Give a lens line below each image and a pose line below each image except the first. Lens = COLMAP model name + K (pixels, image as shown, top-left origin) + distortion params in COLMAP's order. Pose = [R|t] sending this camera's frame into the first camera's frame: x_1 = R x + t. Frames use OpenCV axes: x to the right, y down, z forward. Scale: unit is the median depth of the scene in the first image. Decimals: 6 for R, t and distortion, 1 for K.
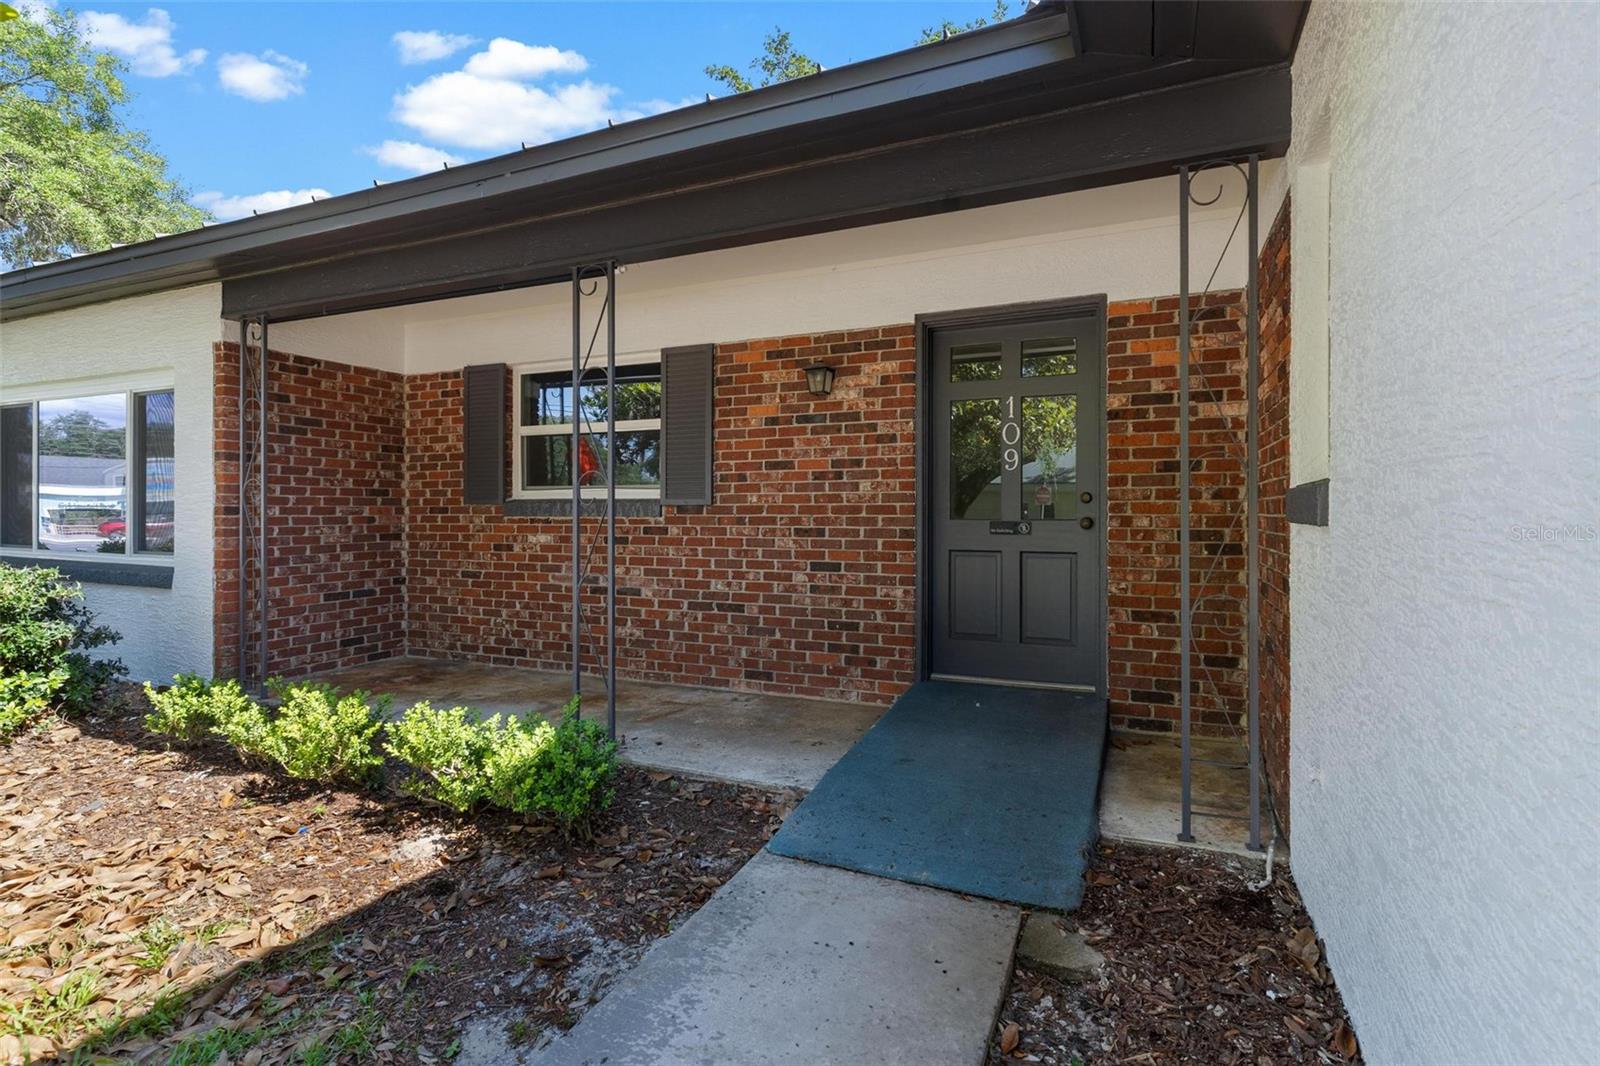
lens RADIAL K [[770.8, 0, 813.5], [0, 770.8, 508.0], [0, 0, 1]] dist [-0.002637, -0.000047]
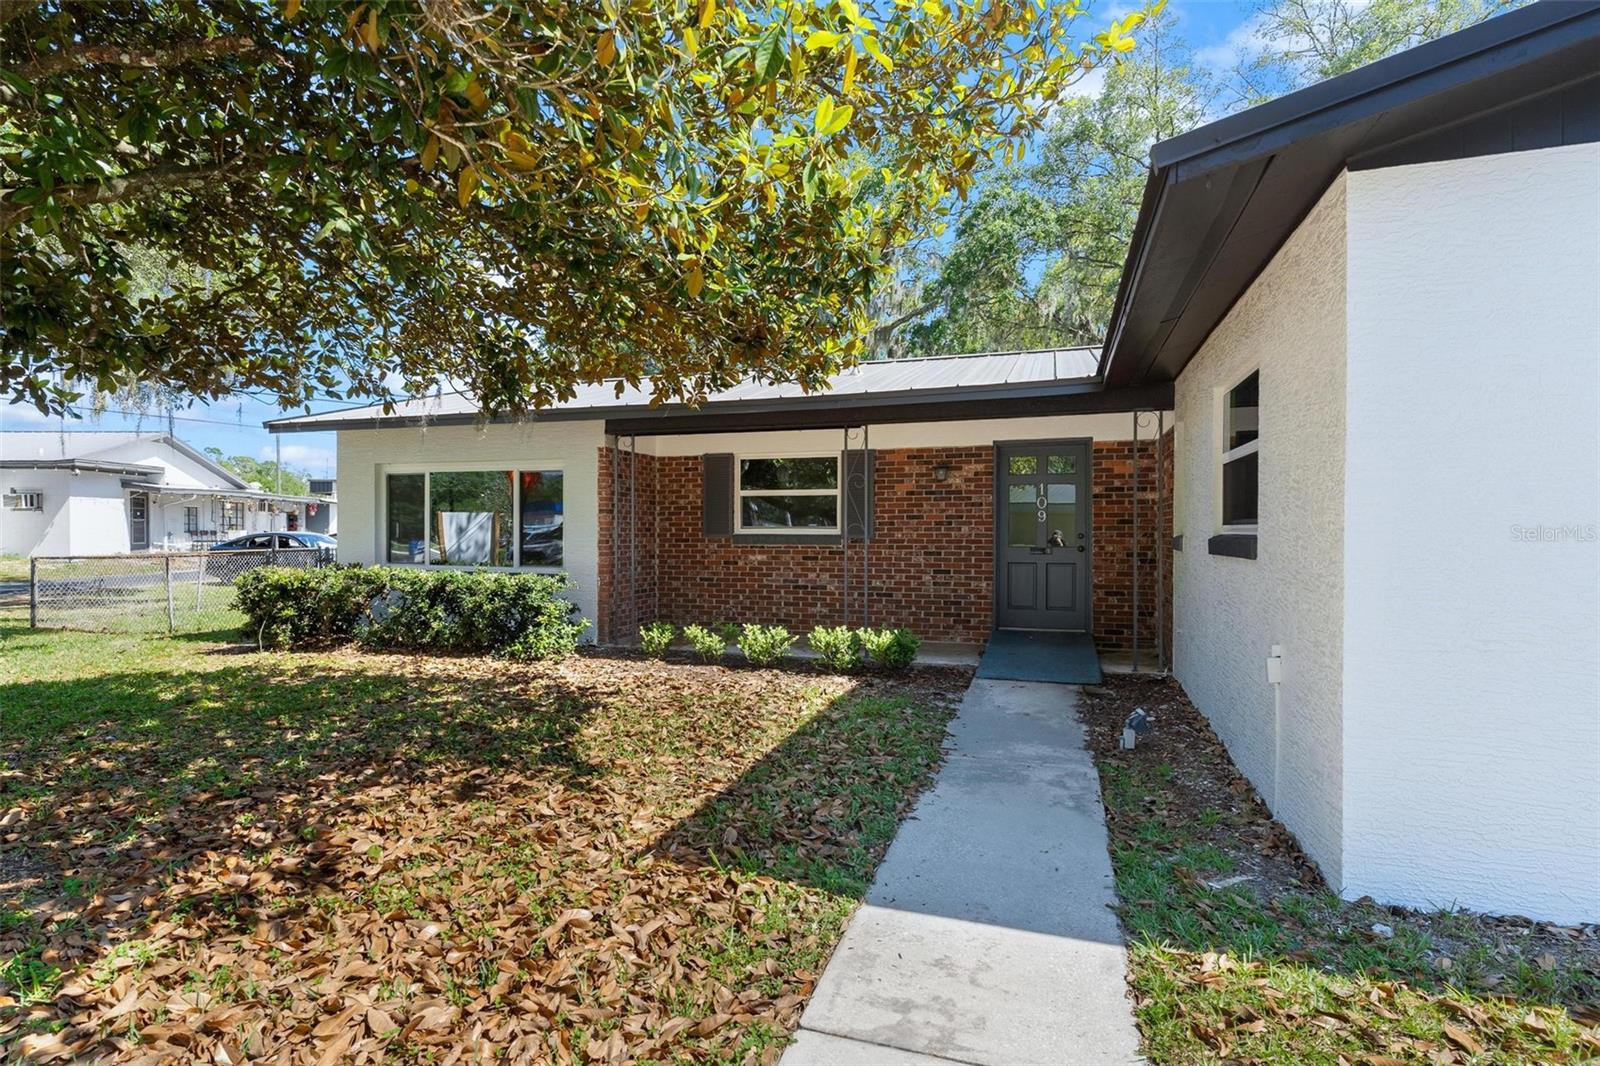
lens RADIAL K [[770.8, 0, 796.9], [0, 770.8, 536.8], [0, 0, 1]] dist [-0.002637, -0.000047]
pose [[0.997562, -0.000017, 0.069791, -0.480200], [-0.000650, 0.999954, 0.009536, -0.027609], [-0.069788, -0.009558, 0.997516, -0.869784]]
